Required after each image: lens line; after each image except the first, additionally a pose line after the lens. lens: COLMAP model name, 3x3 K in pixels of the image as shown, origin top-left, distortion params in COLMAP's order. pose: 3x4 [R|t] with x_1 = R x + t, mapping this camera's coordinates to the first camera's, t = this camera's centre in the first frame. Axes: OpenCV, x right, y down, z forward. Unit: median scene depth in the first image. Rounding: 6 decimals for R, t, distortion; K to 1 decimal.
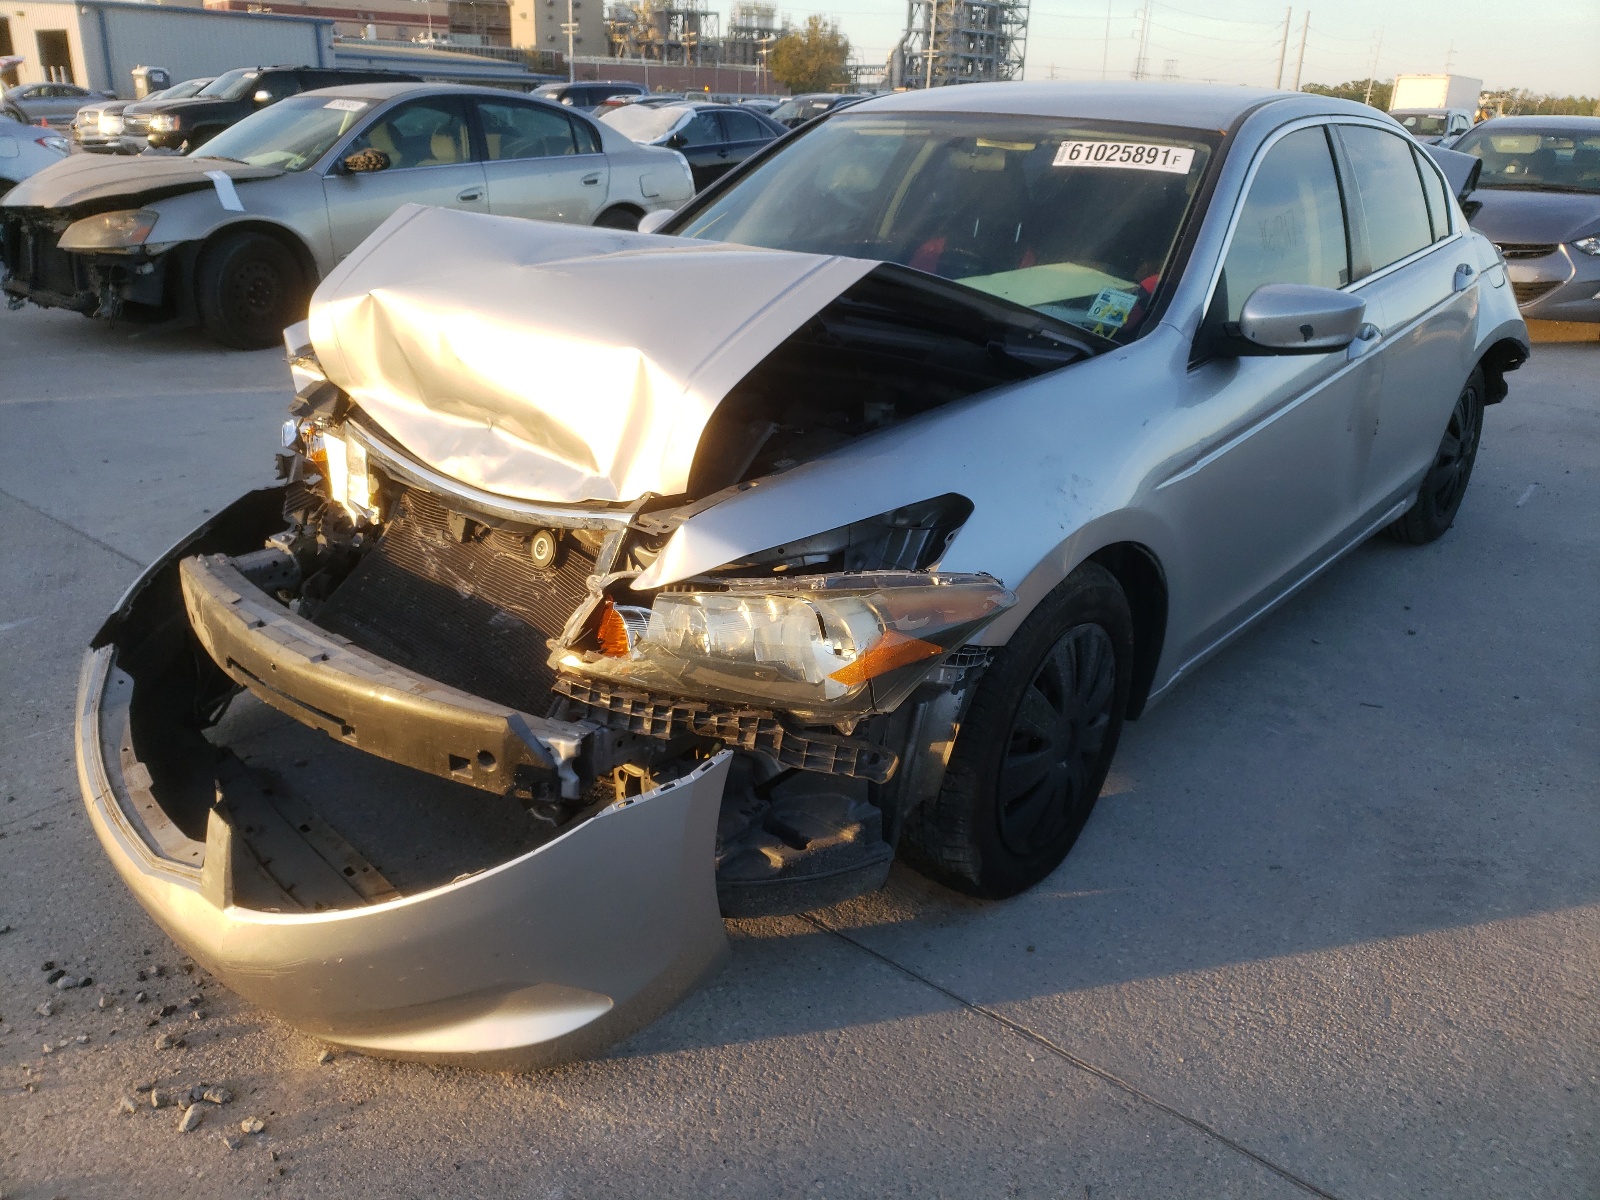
lens RADIAL K [[1100.7, 0, 800.0], [0, 1100.7, 600.0], [0, 0, 1]] dist [0.040036, 0.001087]
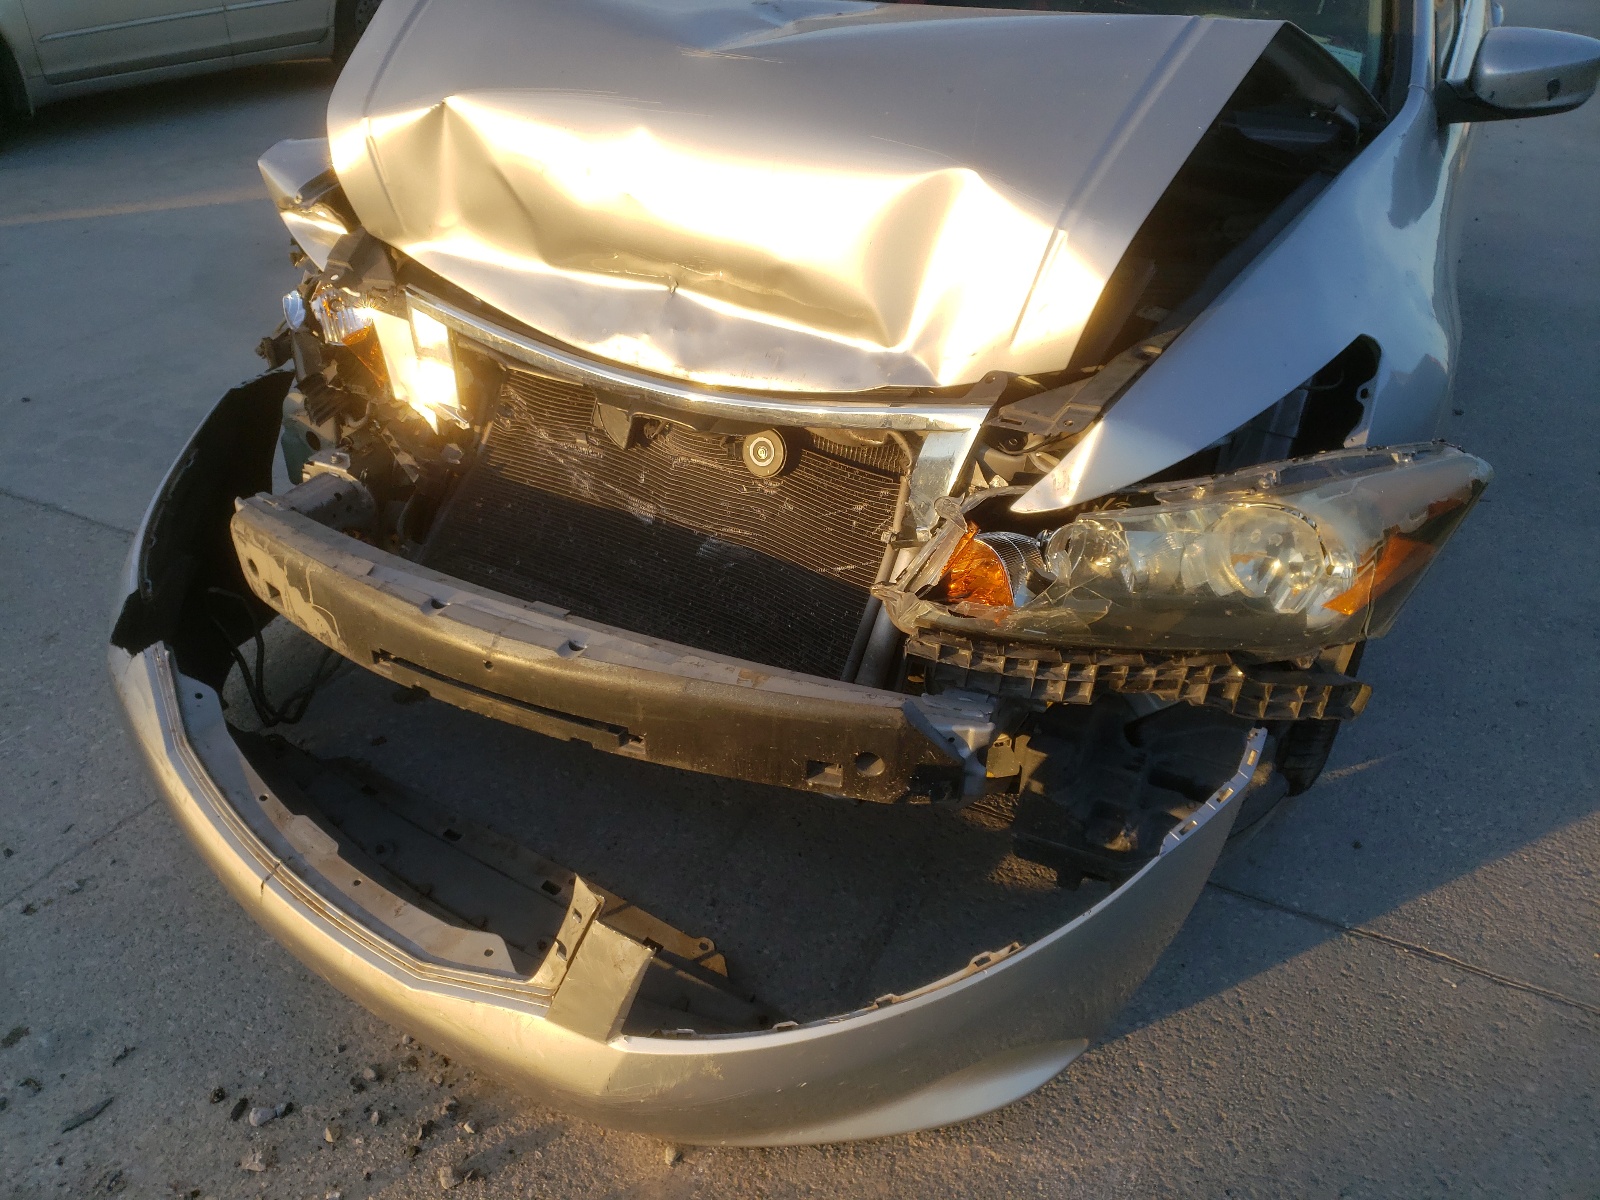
lens RADIAL K [[1100.7, 0, 800.0], [0, 1100.7, 600.0], [0, 0, 1]] dist [0.040036, 0.001087]
pose [[0.975651, -0.126547, 0.179142, -0.365330], [0.092185, 0.977717, 0.188606, -0.088462], [-0.199018, -0.167500, 0.965575, 0.256304]]
